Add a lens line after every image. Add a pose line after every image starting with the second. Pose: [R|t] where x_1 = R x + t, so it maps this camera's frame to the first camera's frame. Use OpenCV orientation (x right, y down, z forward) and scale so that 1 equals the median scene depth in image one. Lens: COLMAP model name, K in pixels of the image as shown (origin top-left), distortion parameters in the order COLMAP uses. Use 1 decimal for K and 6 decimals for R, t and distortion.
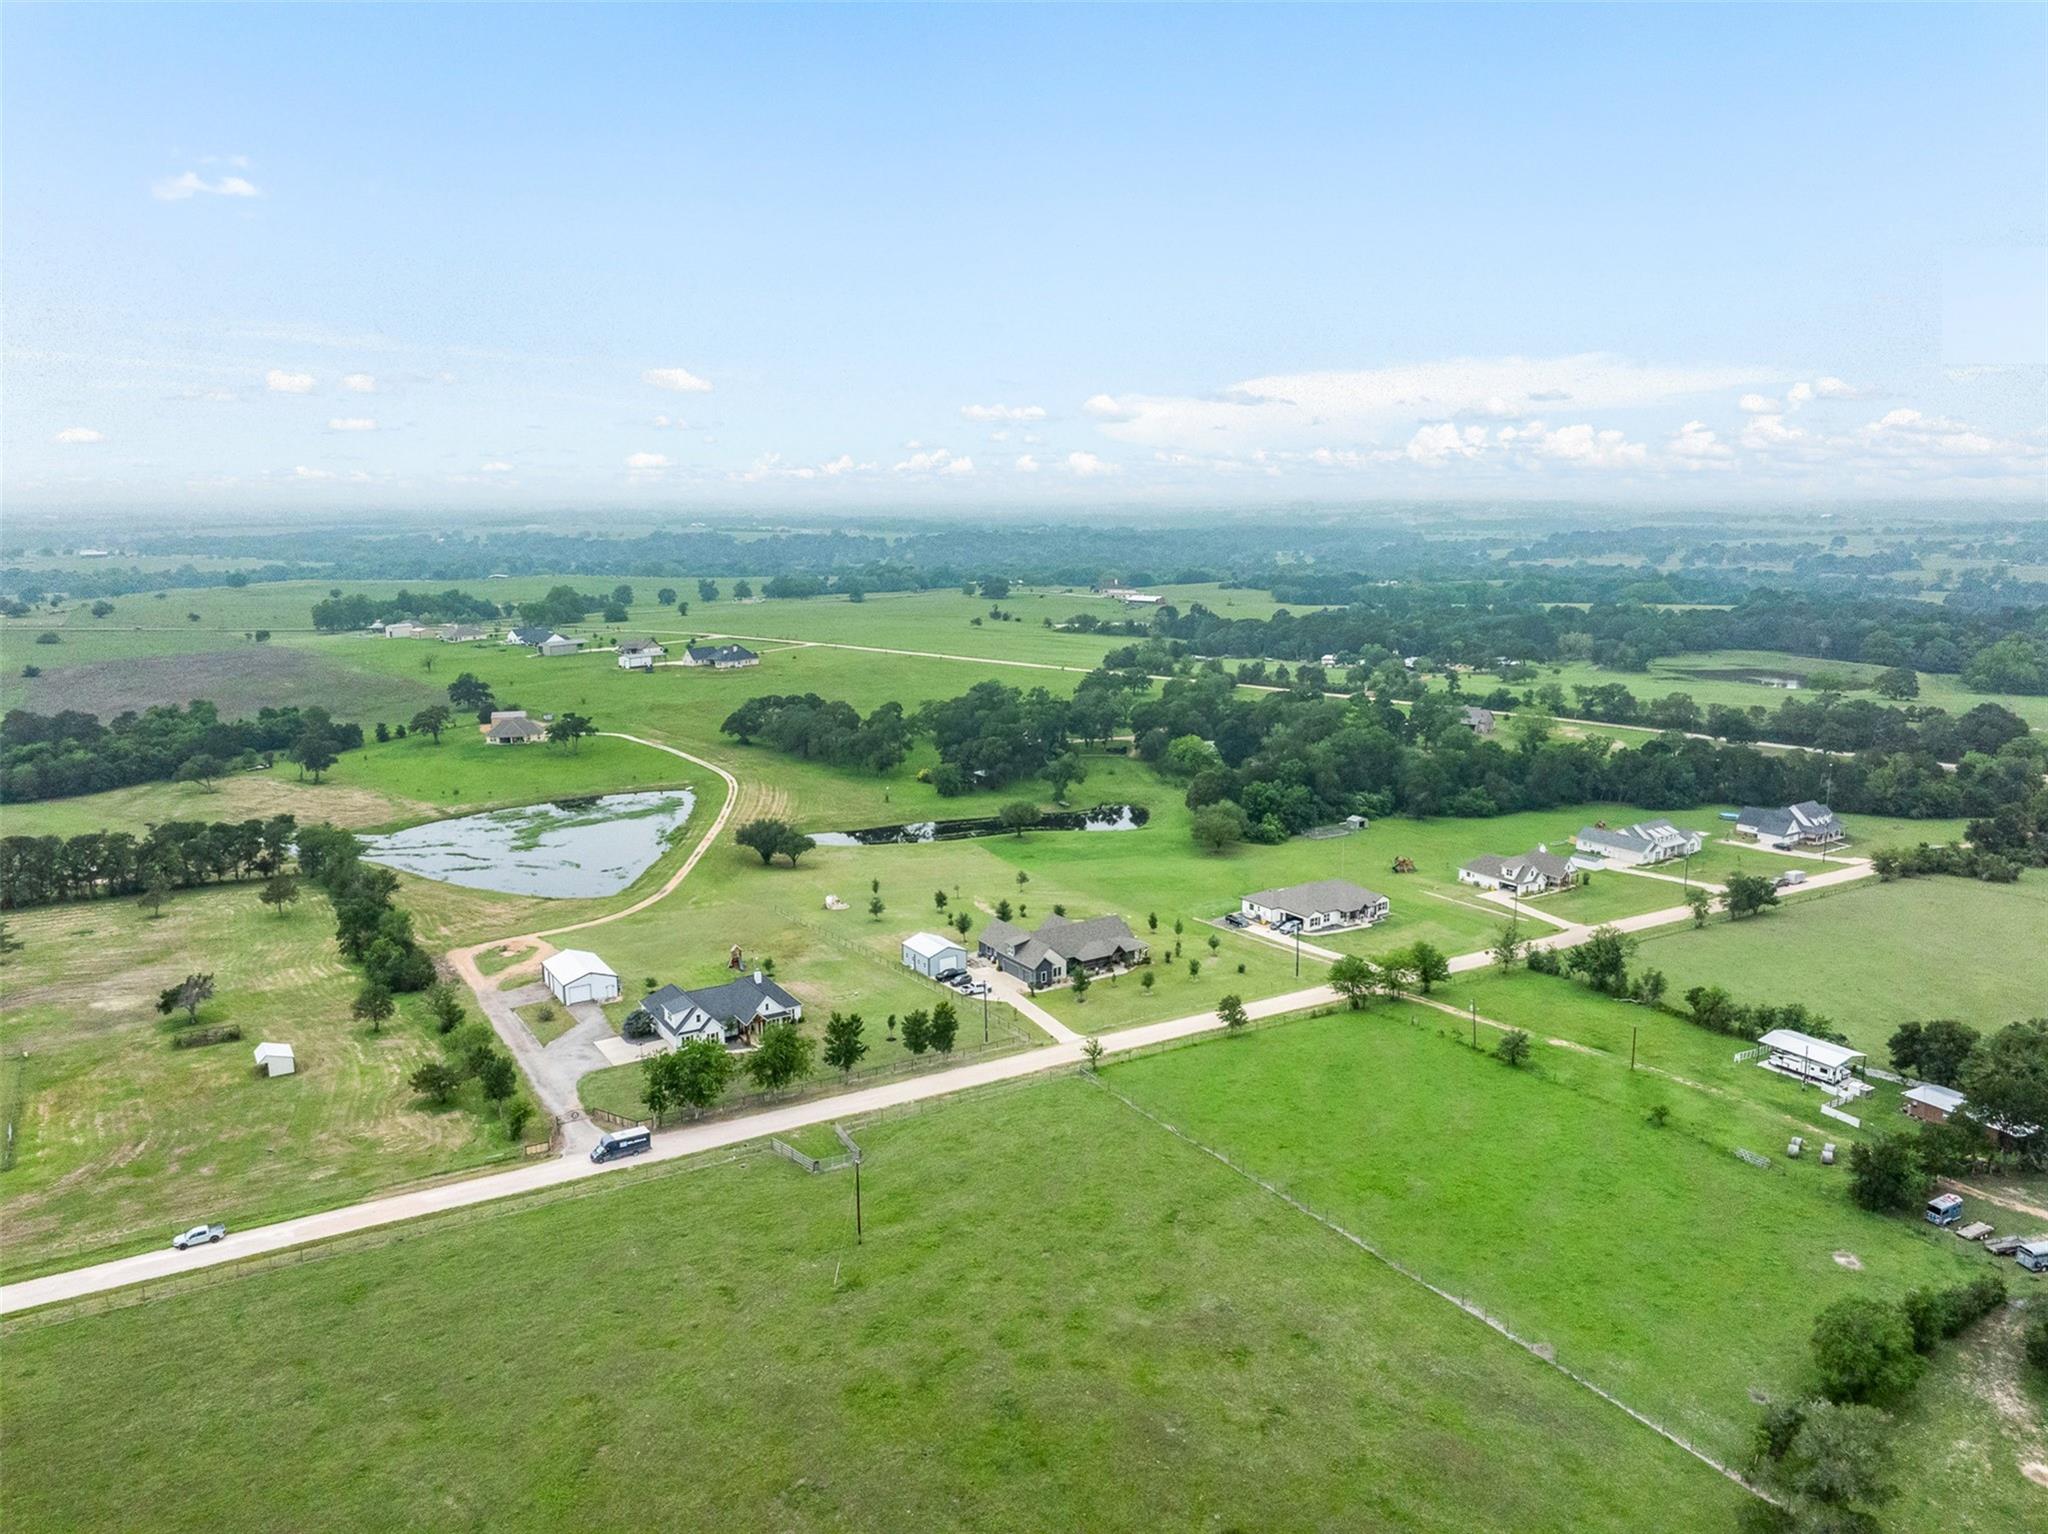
lens RADIAL K [[1435.7, 0, 1024.1], [0, 1435.7, 764.2], [0, 0, 1]] dist [-0.033380, -0.007375]
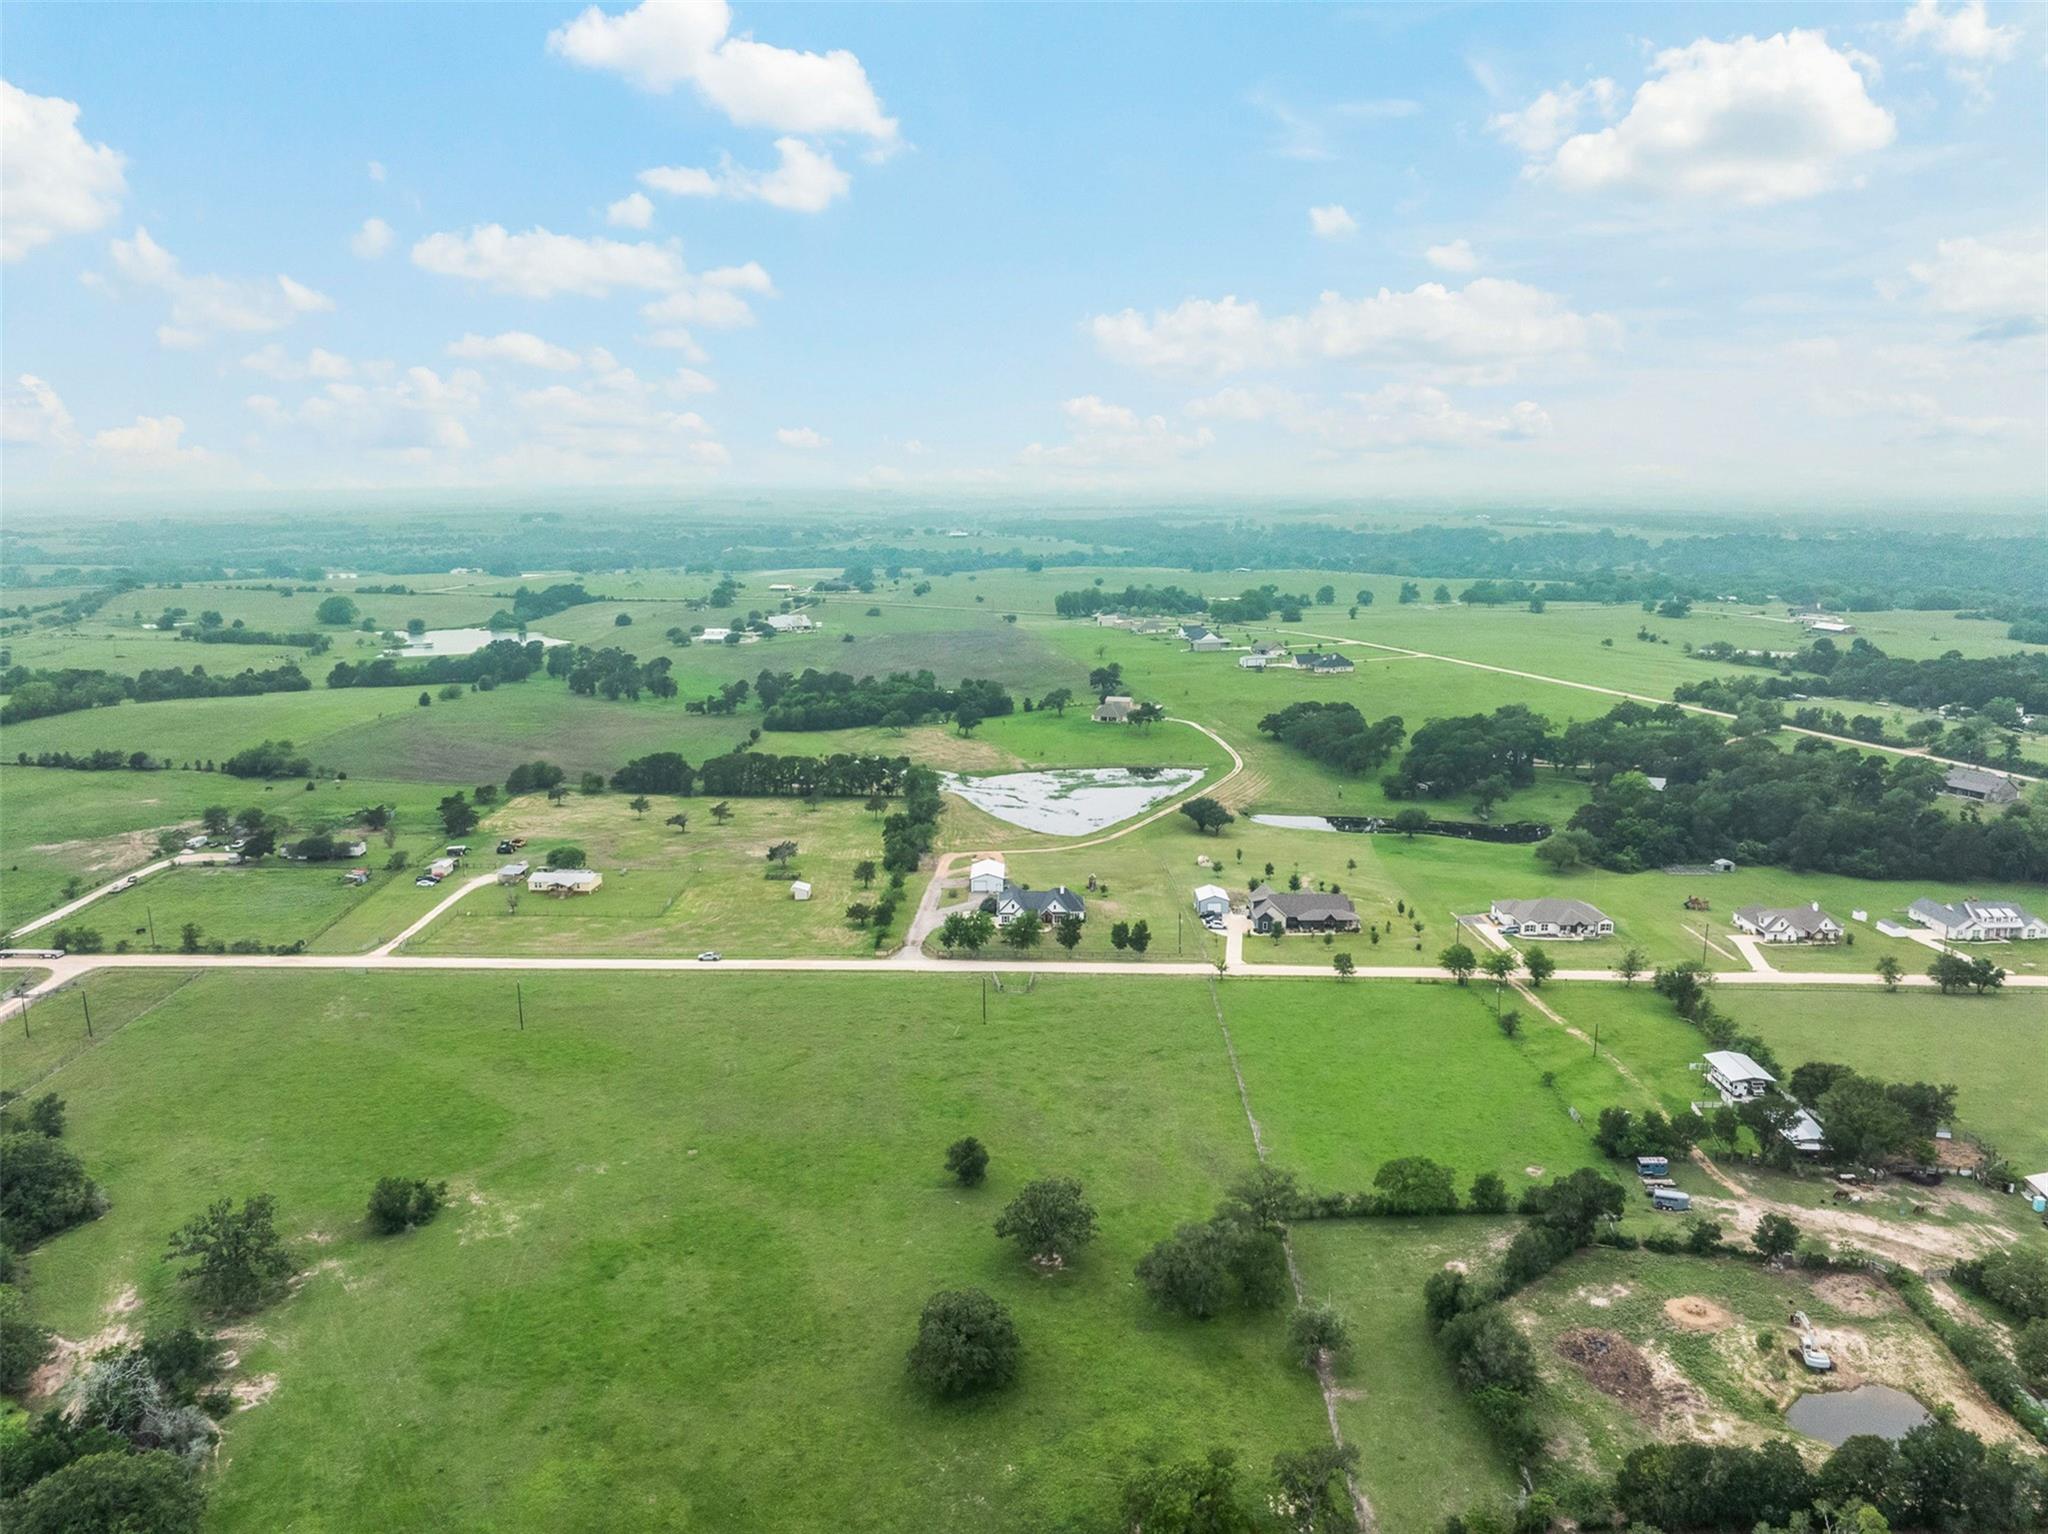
lens RADIAL K [[1435.7, 0, 1022.9], [0, 1435.7, 766.6], [0, 0, 1]] dist [-0.033380, -0.007375]
pose [[0.845910, 0.107319, -0.522416, 0.313561], [-0.098825, 0.994123, 0.044199, -0.027697], [0.524089, 0.014239, 0.851545, -0.196480]]
